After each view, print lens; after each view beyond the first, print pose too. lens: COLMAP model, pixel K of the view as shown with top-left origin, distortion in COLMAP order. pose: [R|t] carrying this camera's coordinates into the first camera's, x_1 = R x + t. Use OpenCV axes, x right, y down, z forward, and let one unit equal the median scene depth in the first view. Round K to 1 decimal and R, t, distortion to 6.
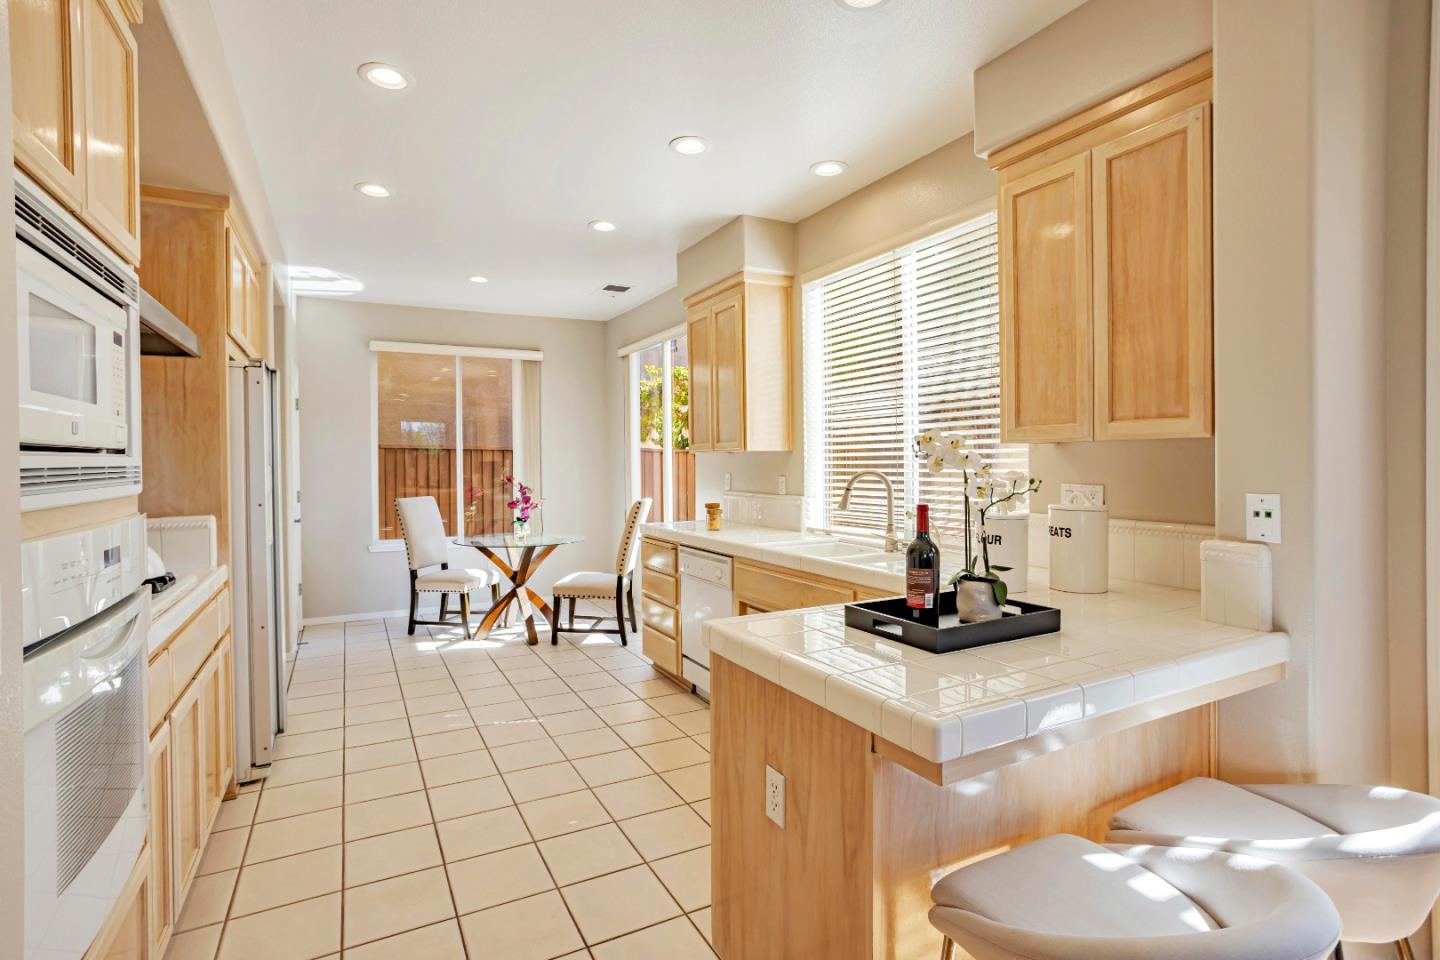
lens RADIAL K [[698.6, 0, 709.1], [0, 698.6, 466.3], [0, 0, 1]] dist [-0.056576, 0.035734]
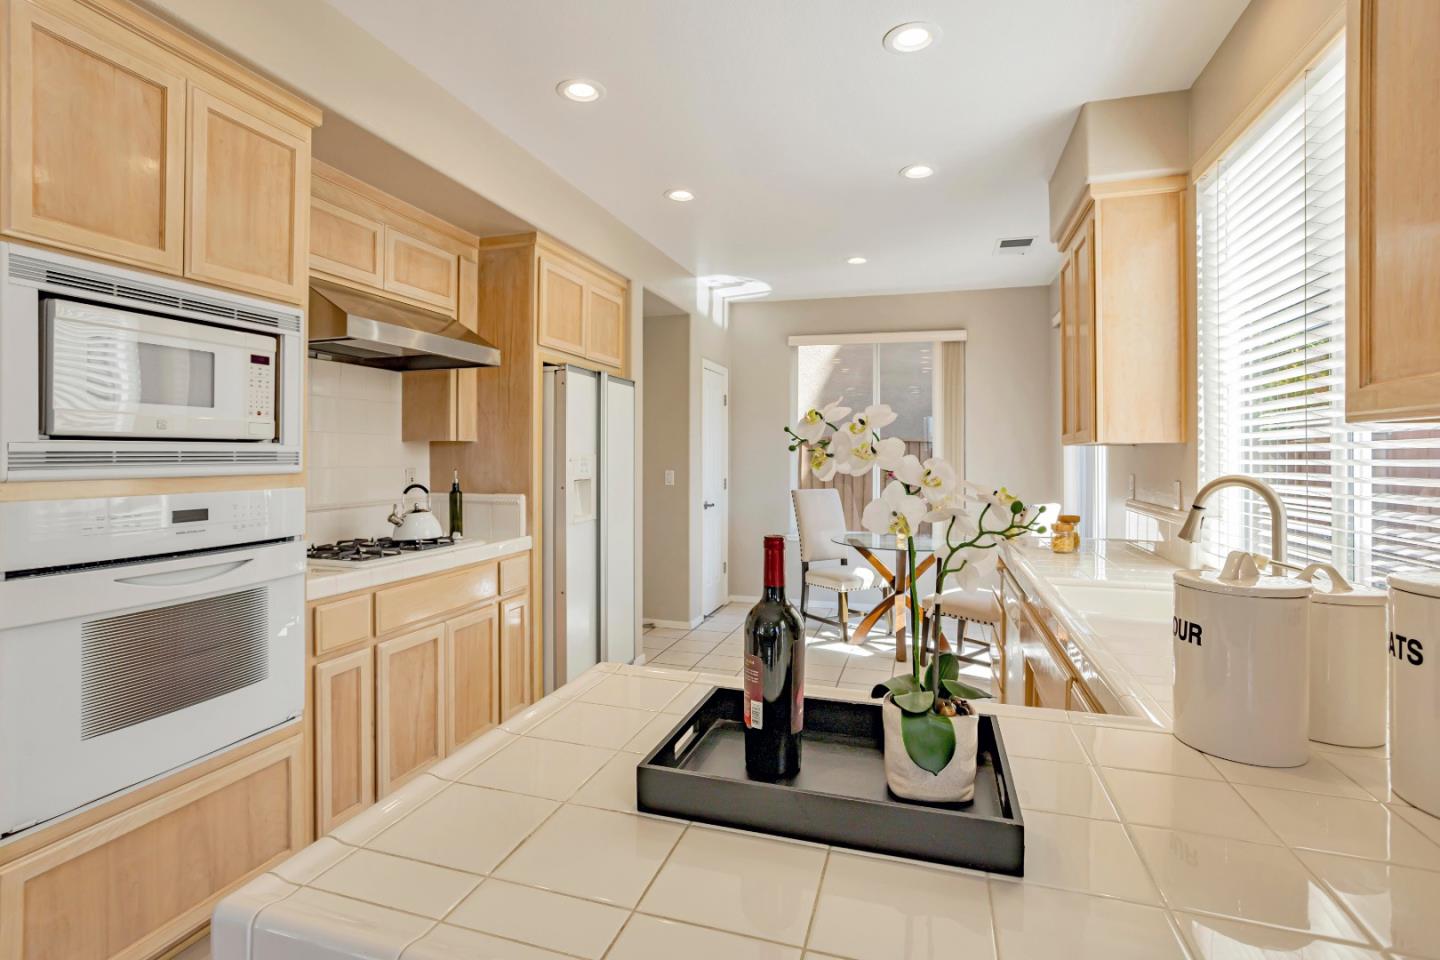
lens RADIAL K [[713.4, 0, 683.4], [0, 713.4, 450.8], [0, 0, 1]] dist [-0.064027, 0.037175]
pose [[0.694257, 0.009258, -0.719668, 0.193474], [-0.018033, 0.999827, -0.004534, -0.002807], [0.719502, 0.016125, 0.694303, 0.161996]]
